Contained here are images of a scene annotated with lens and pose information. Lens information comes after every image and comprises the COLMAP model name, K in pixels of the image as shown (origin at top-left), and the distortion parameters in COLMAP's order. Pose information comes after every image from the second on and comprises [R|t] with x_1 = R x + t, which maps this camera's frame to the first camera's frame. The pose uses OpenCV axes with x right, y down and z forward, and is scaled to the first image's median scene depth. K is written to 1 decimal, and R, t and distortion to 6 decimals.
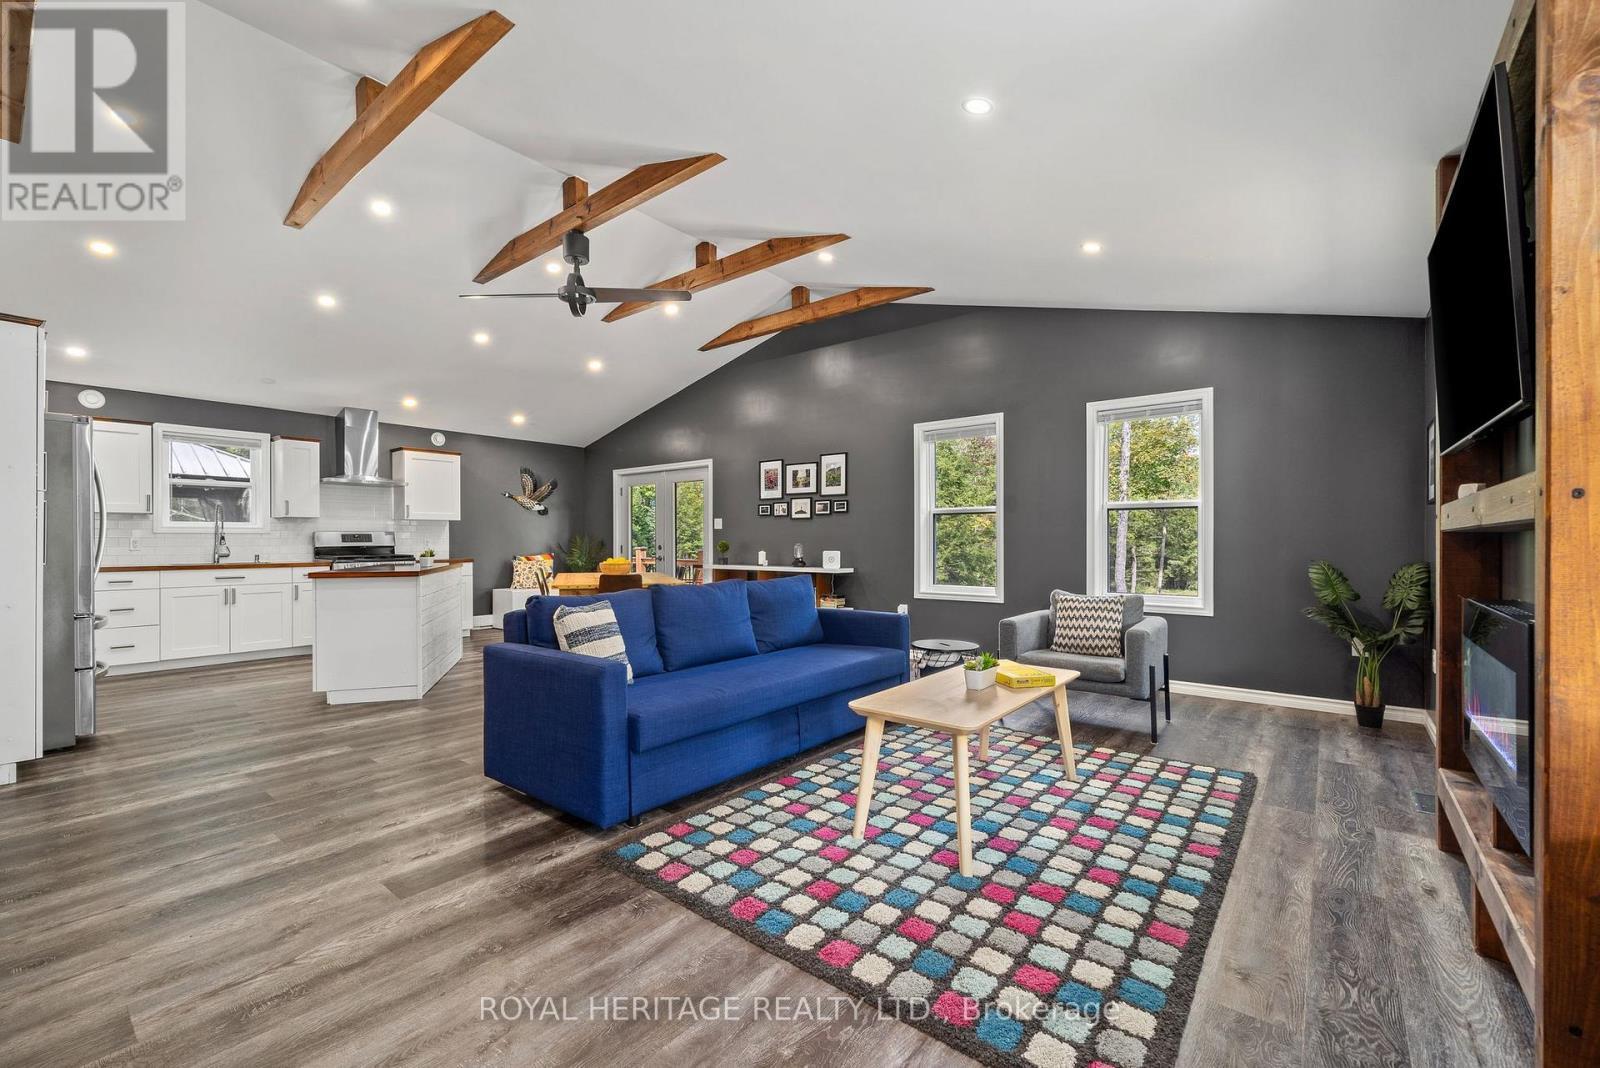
lens RADIAL K [[661.5, 0, 796.1], [0, 661.5, 541.3], [0, 0, 1]] dist [-0.001085, -0.000217]
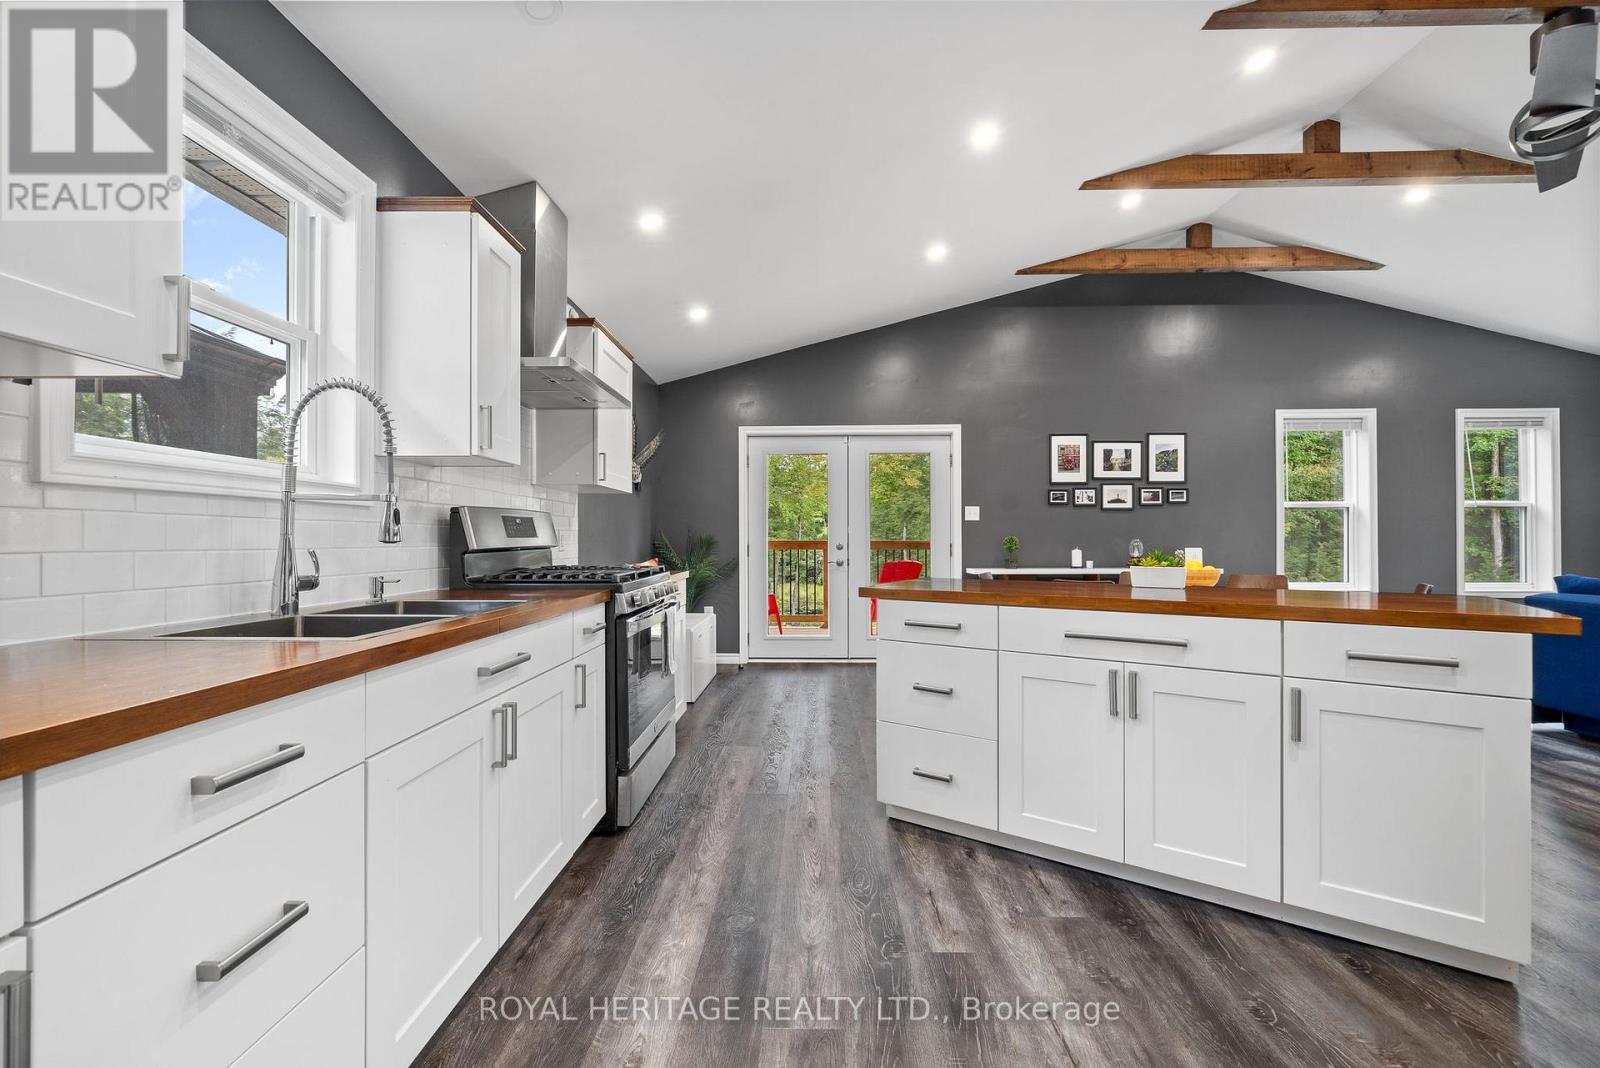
lens RADIAL K [[661.5, 0, 796.1], [0, 661.5, 541.3], [0, 0, 1]] dist [-0.001085, -0.000217]
pose [[0.794273, -0.002661, 0.607556, -1.181880], [0.003221, 0.999995, 0.000169, 0.005797], [-0.607553, 0.001823, 0.794277, 0.874144]]
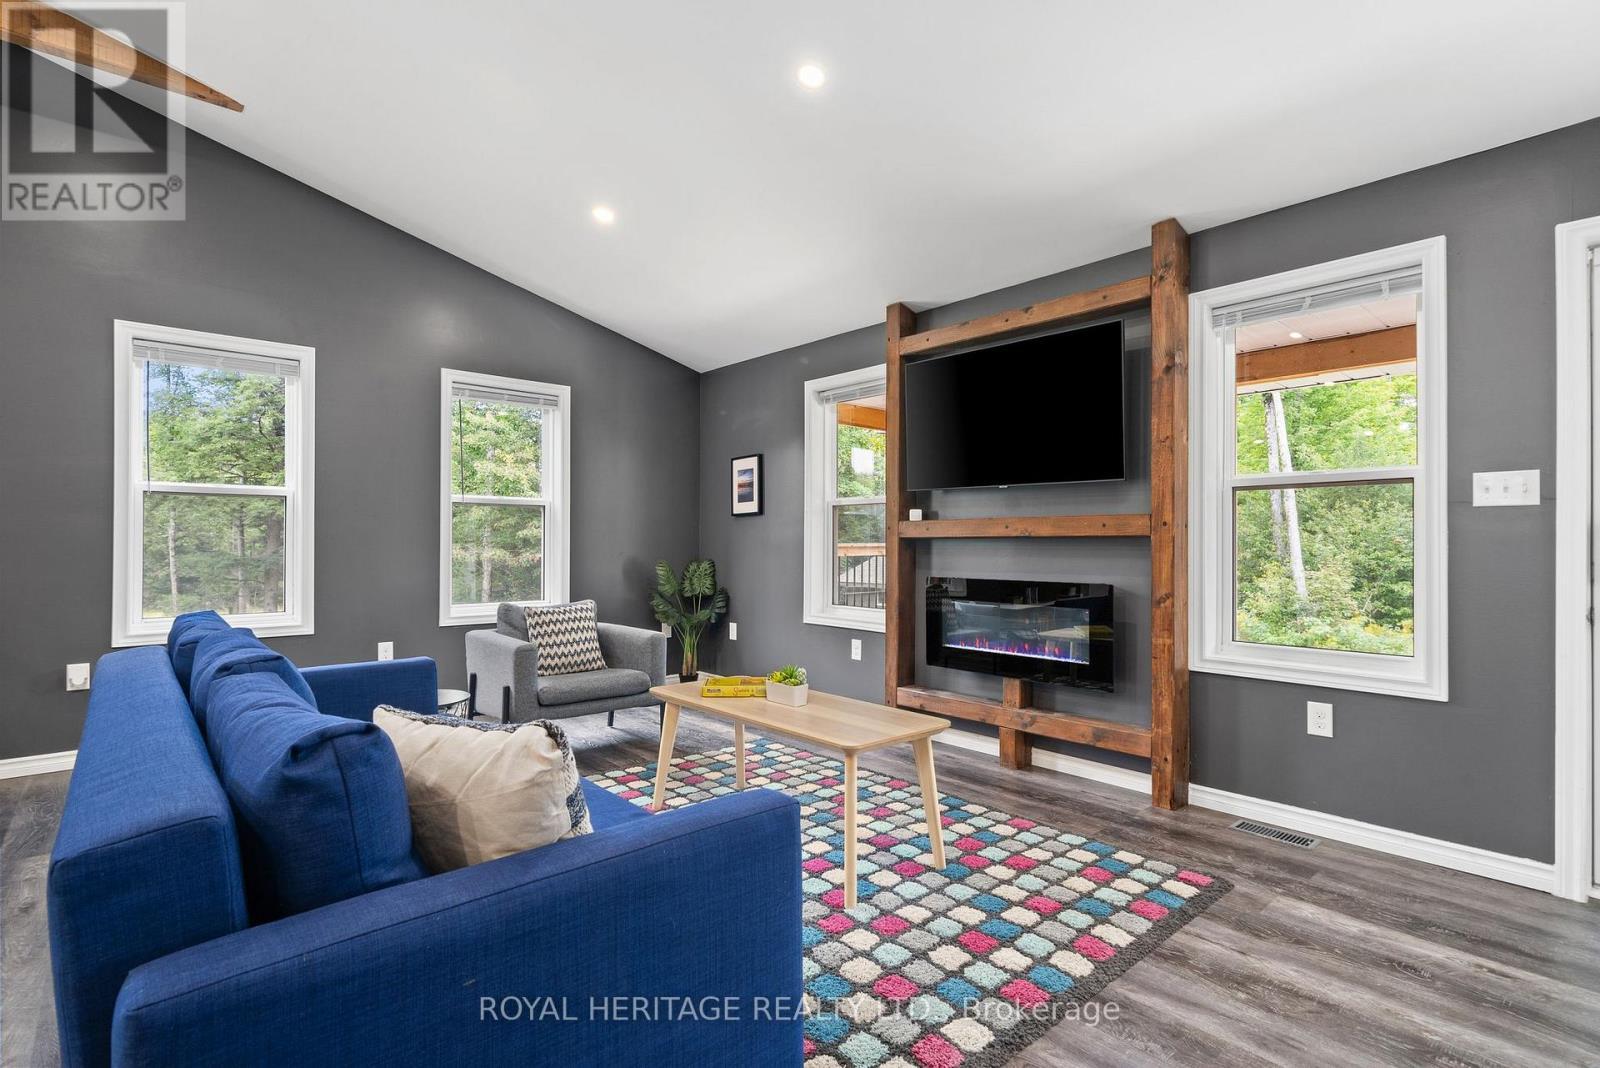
lens RADIAL K [[766.1, 0, 800.7], [0, 766.1, 540.2], [0, 0, 1]] dist [-0.001546, -0.000234]
pose [[0.168575, 0.004339, 0.985679, -0.434210], [-0.002977, 0.999988, -0.003893, -0.000064], [-0.985684, -0.002279, 0.168586, 0.460693]]
